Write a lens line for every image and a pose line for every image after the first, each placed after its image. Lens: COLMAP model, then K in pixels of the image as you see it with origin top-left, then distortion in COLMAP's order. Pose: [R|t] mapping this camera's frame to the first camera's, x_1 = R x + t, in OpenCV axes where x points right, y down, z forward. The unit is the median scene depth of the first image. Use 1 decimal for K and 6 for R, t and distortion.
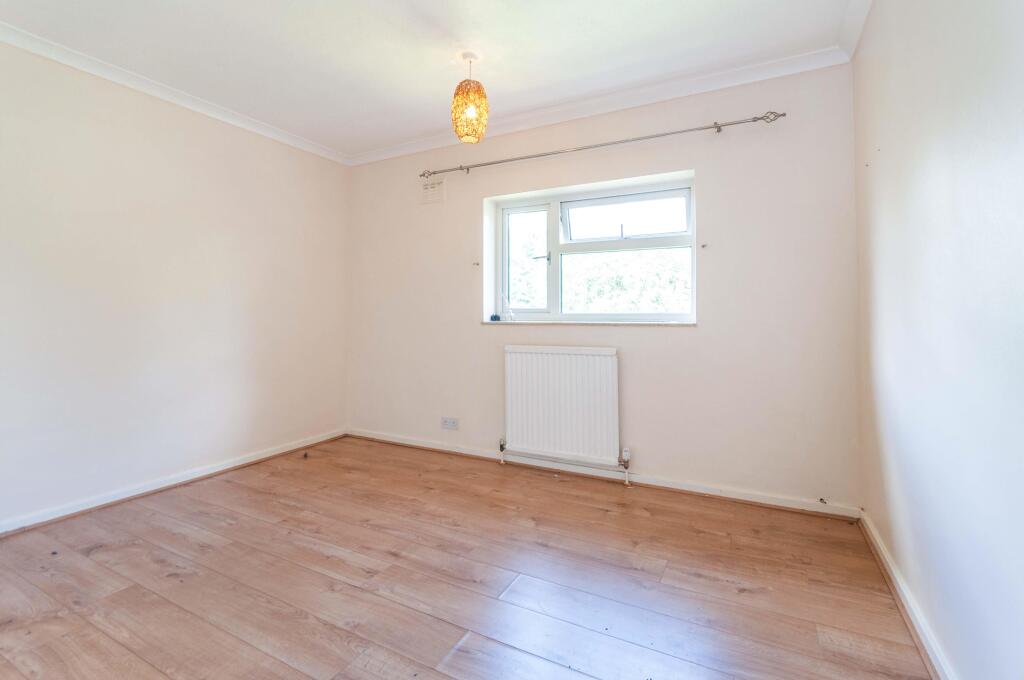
lens RADIAL K [[459.8, 0, 512.0], [0, 459.8, 340.0], [0, 0, 1]] dist [-0.000626, 0.000037]
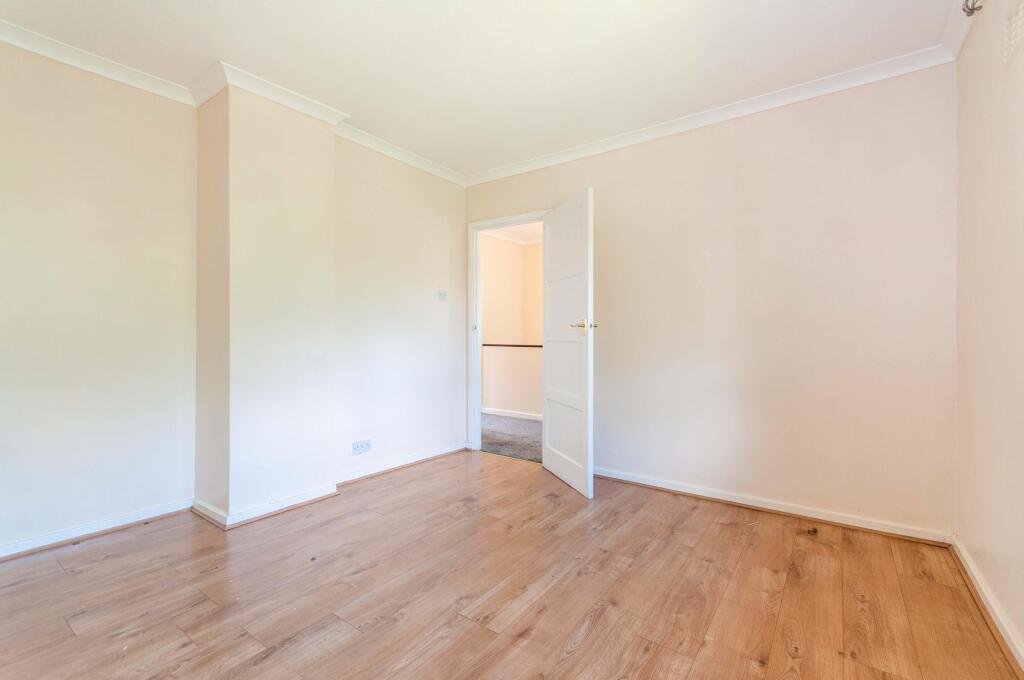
lens RADIAL K [[459.8, 0, 512.0], [0, 459.8, 340.0], [0, 0, 1]] dist [-0.000626, 0.000037]
pose [[-0.144056, 0.006992, -0.989545, 0.494797], [-0.058946, 0.998139, 0.015634, -0.037350], [0.987812, 0.060582, -0.143376, 1.032233]]
